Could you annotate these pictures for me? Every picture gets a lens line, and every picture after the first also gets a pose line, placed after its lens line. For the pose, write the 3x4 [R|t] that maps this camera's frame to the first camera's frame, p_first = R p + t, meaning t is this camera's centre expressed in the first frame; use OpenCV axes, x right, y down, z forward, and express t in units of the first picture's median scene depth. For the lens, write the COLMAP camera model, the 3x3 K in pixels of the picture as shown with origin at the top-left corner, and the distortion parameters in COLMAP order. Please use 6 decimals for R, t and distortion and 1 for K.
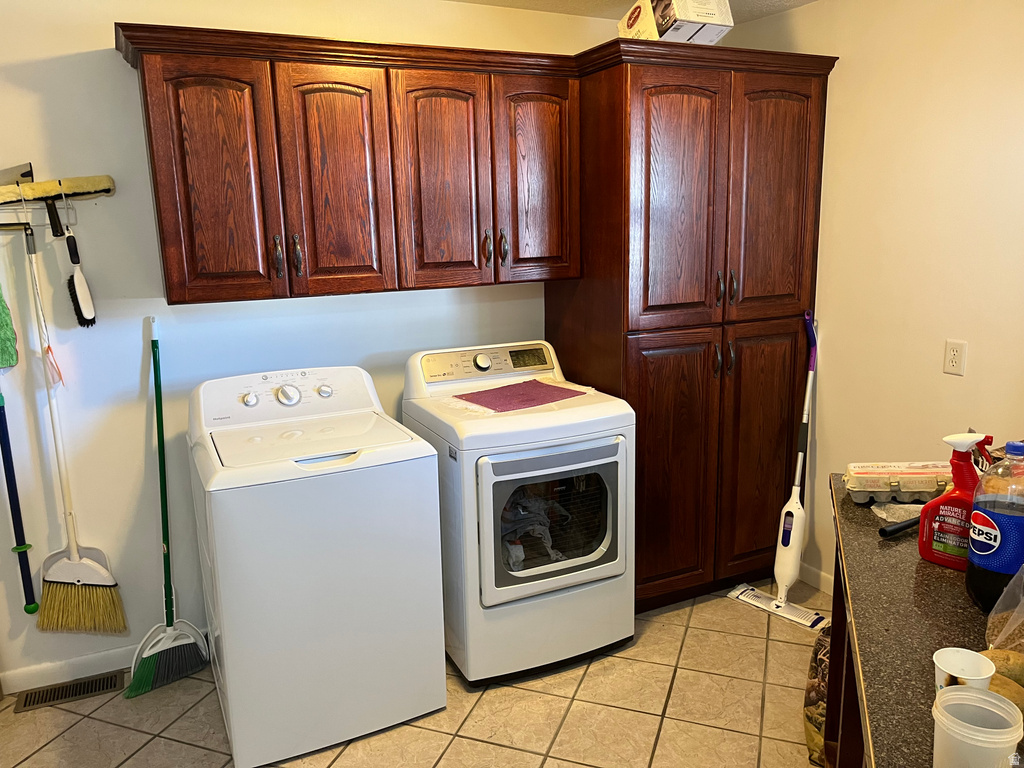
lens RADIAL K [[774.6, 0, 514.9], [0, 774.6, 387.1], [0, 0, 1]] dist [0.065917, -0.100561]
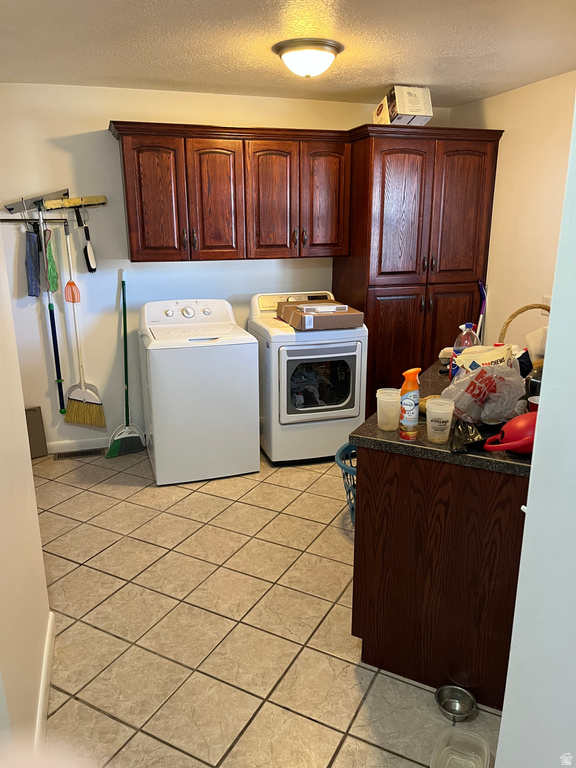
lens RADIAL K [[580.9, 0, 291.1], [0, 580.9, 389.1], [0, 0, 1]] dist [0.065917, -0.100561]
pose [[0.990366, 0.058256, -0.125623, 0.158097], [-0.048414, 0.995617, 0.080021, 0.072698], [0.129734, -0.073169, 0.988846, -0.421398]]
